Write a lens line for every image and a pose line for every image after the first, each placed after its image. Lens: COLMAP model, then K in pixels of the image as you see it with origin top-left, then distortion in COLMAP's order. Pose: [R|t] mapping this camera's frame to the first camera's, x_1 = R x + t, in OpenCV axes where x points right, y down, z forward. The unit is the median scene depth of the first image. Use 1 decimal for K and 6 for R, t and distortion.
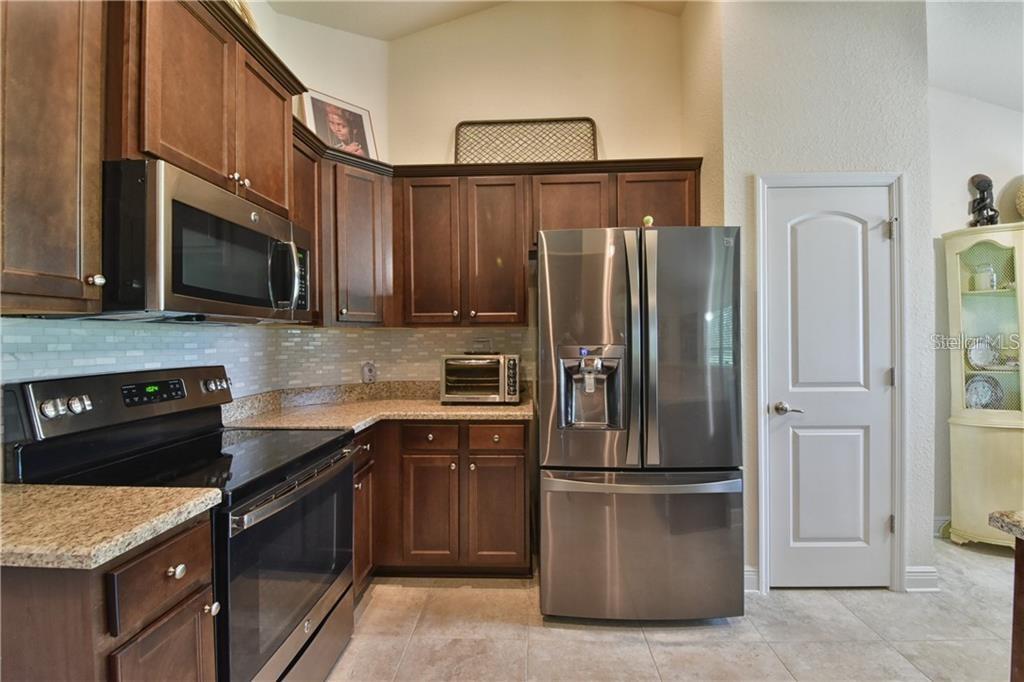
lens RADIAL K [[422.4, 0, 515.2], [0, 422.4, 339.4], [0, 0, 1]] dist [-0.002327, -0.007233]
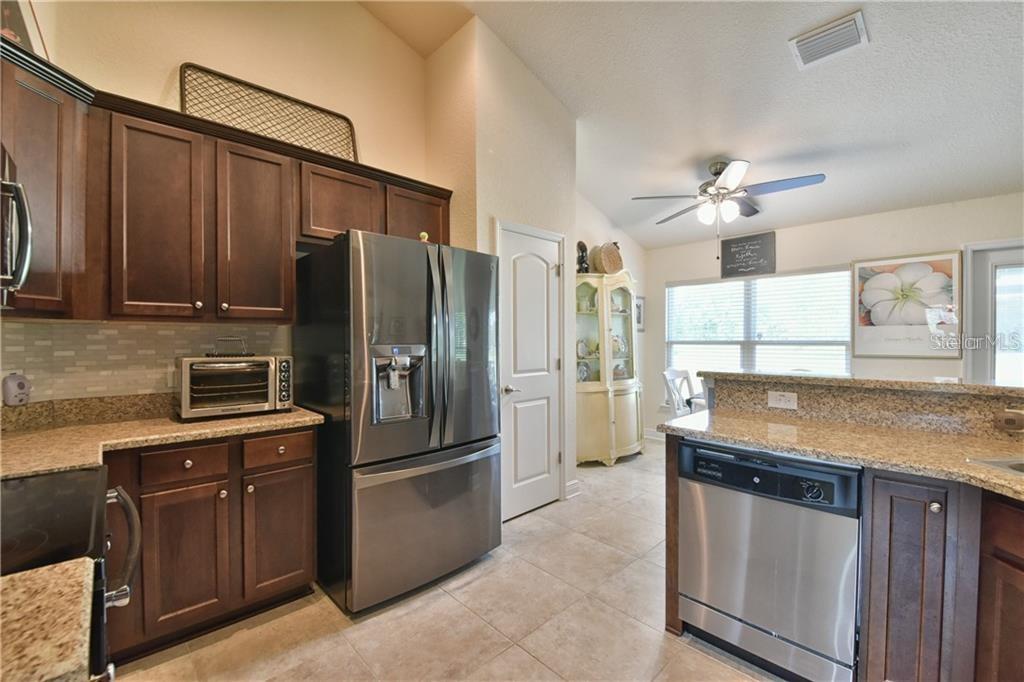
lens RADIAL K [[422.4, 0, 522.2], [0, 422.4, 337.3], [0, 0, 1]] dist [-0.002327, -0.007233]
pose [[0.683723, 0.009346, 0.729682, -0.339350], [-0.005516, 0.999956, -0.007638, 0.001203], [-0.729721, 0.001197, 0.683744, 0.018297]]
